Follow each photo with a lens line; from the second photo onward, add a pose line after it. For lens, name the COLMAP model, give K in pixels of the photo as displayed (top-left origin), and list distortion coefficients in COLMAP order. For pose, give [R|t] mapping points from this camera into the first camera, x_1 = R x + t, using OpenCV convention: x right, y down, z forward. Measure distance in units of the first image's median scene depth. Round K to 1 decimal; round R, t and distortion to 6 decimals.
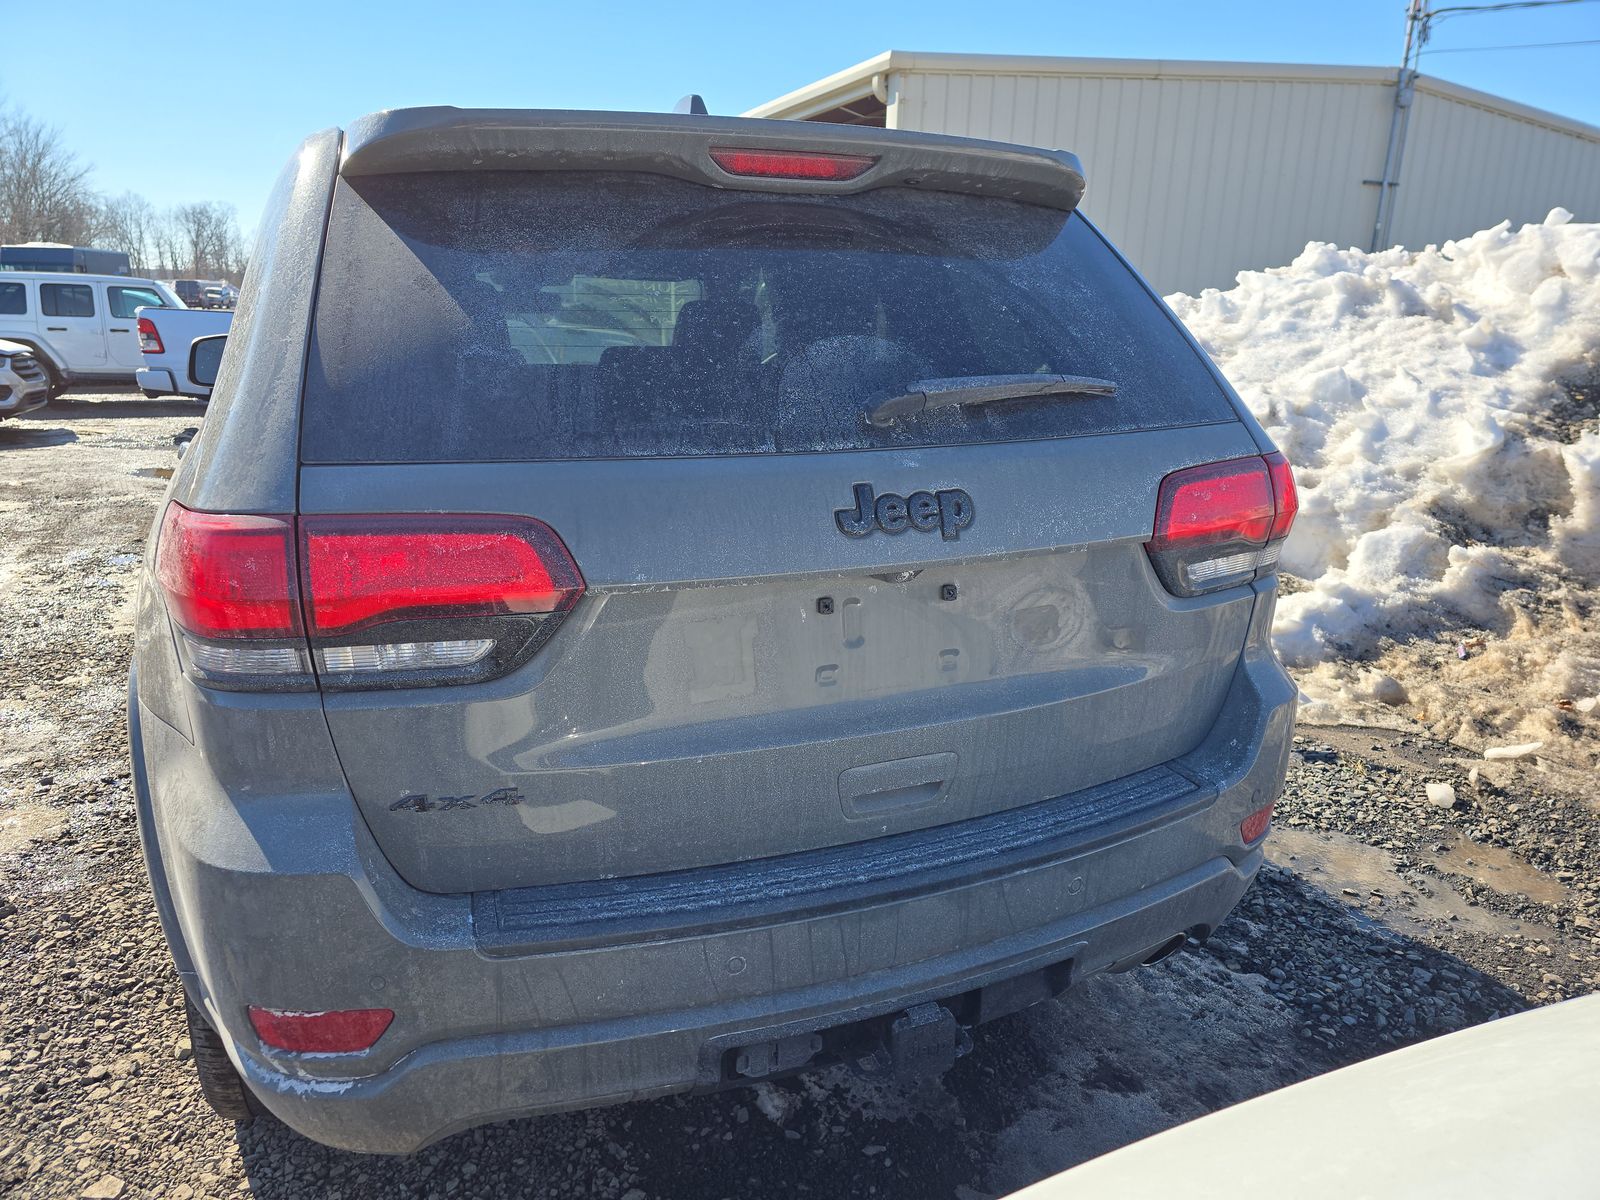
lens RADIAL K [[1076.8, 0, 796.8], [0, 1076.8, 601.2], [0, 0, 1]] dist [0.049473, -0.041621]
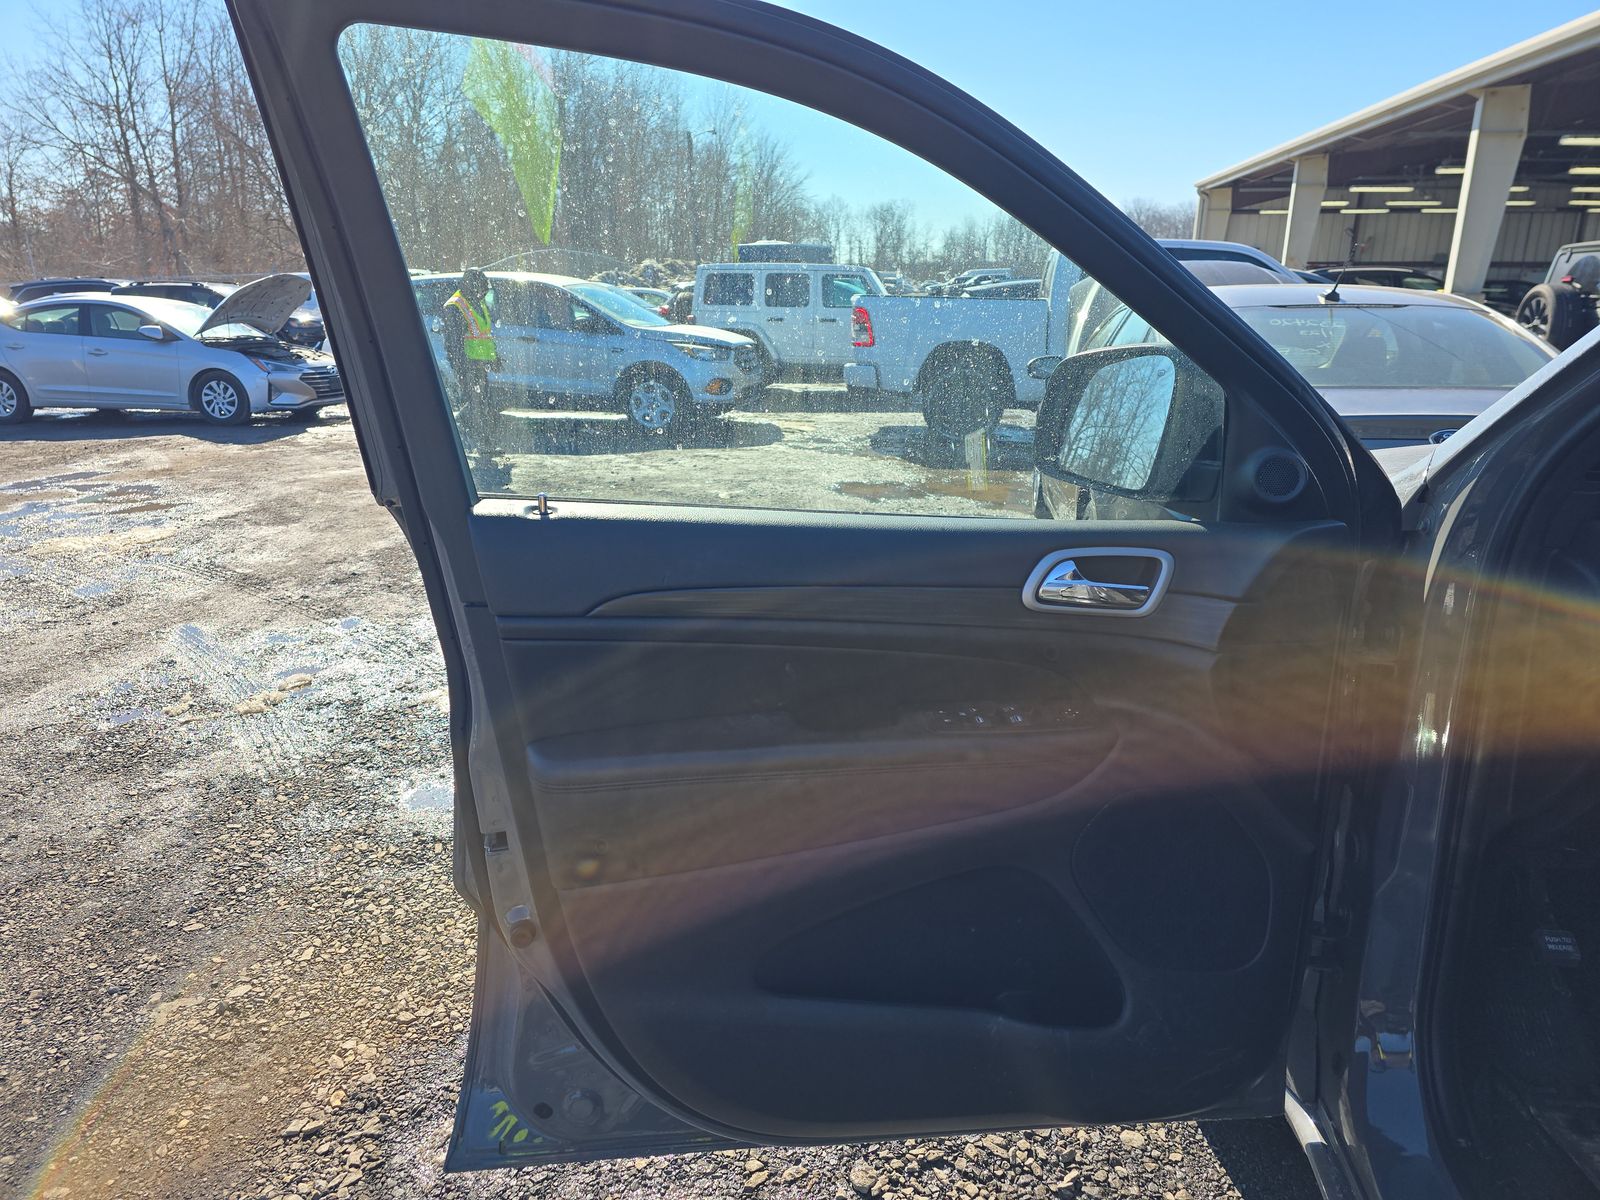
lens RADIAL K [[1076.8, 0, 807.8], [0, 1076.8, 605.0], [0, 0, 1]] dist [0.049473, -0.041621]
pose [[0.854886, 0.126506, -0.503156, -0.342096], [-0.116802, 0.991849, 0.050923, -0.122948], [0.505496, 0.015237, 0.862694, 0.466388]]
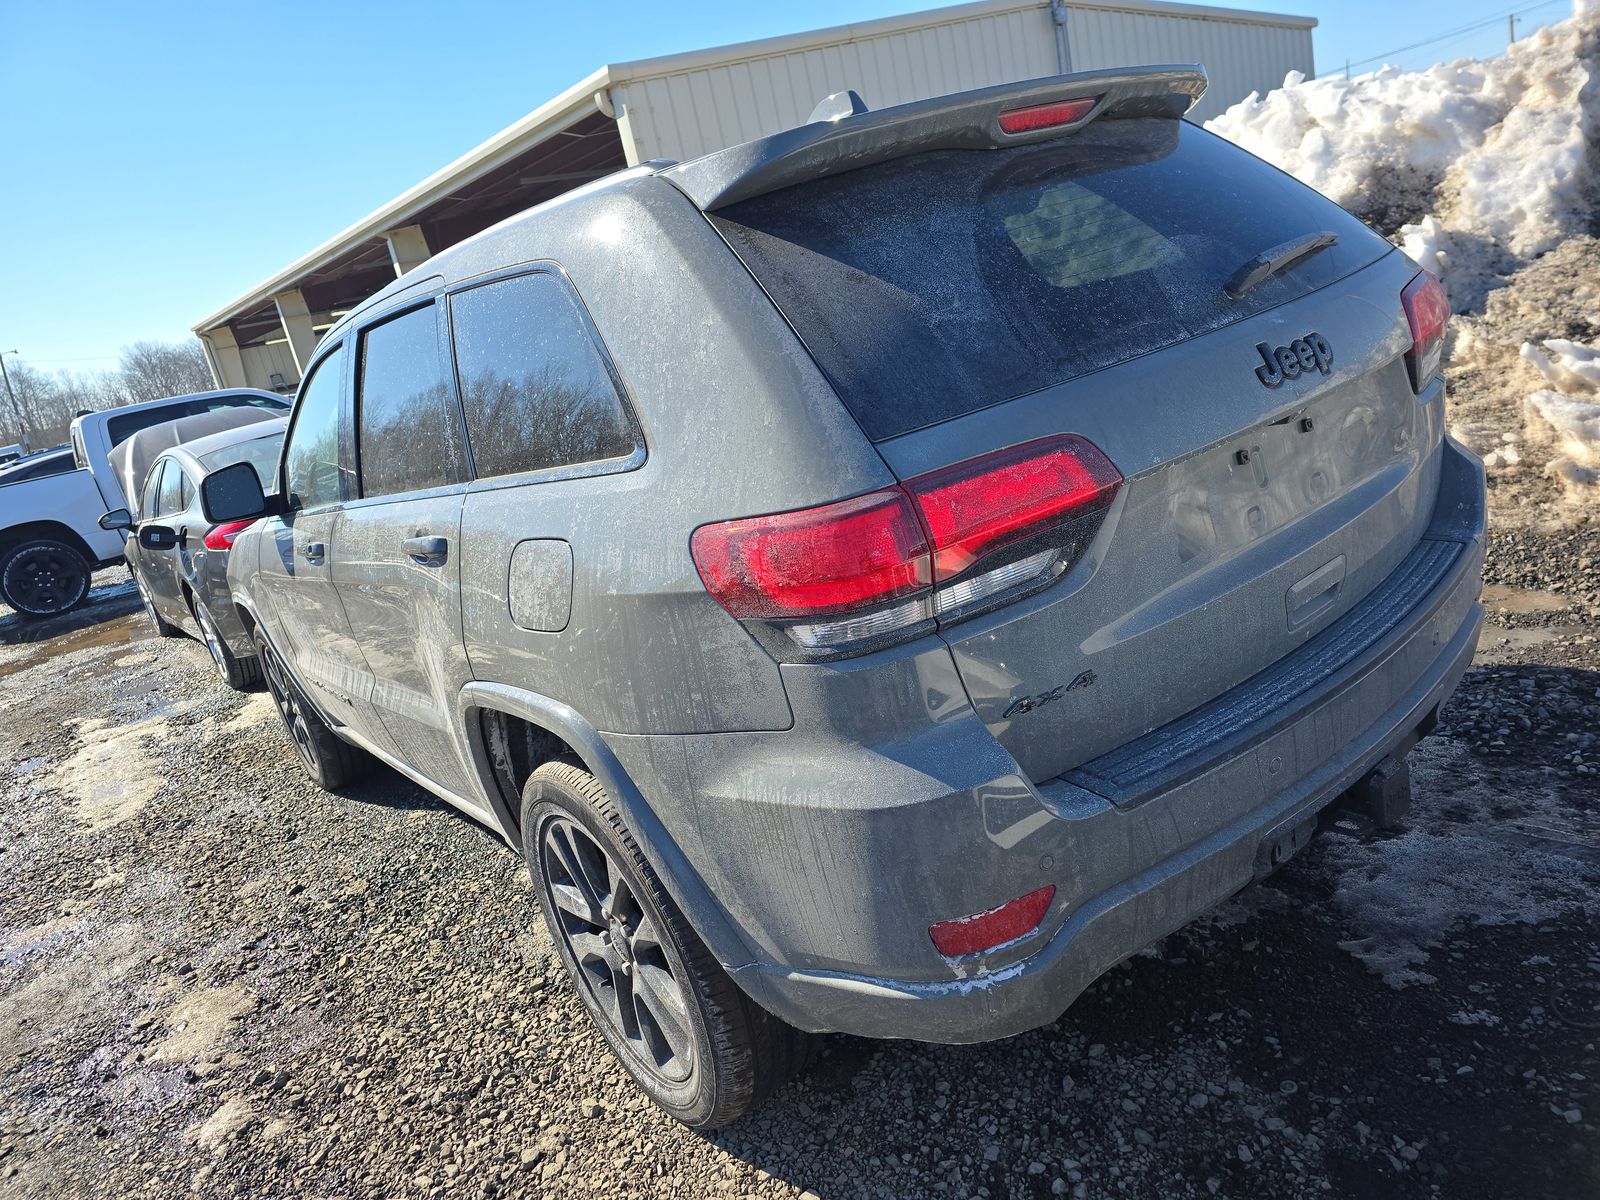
lens RADIAL K [[1076.8, 0, 799.0], [0, 1076.8, 601.5], [0, 0, 1]] dist [0.049473, -0.041621]
pose [[0.938744, -0.291052, 0.184520, -0.178824], [0.291909, 0.956167, 0.023122, -0.003621], [-0.183161, 0.032157, 0.982557, -0.020160]]
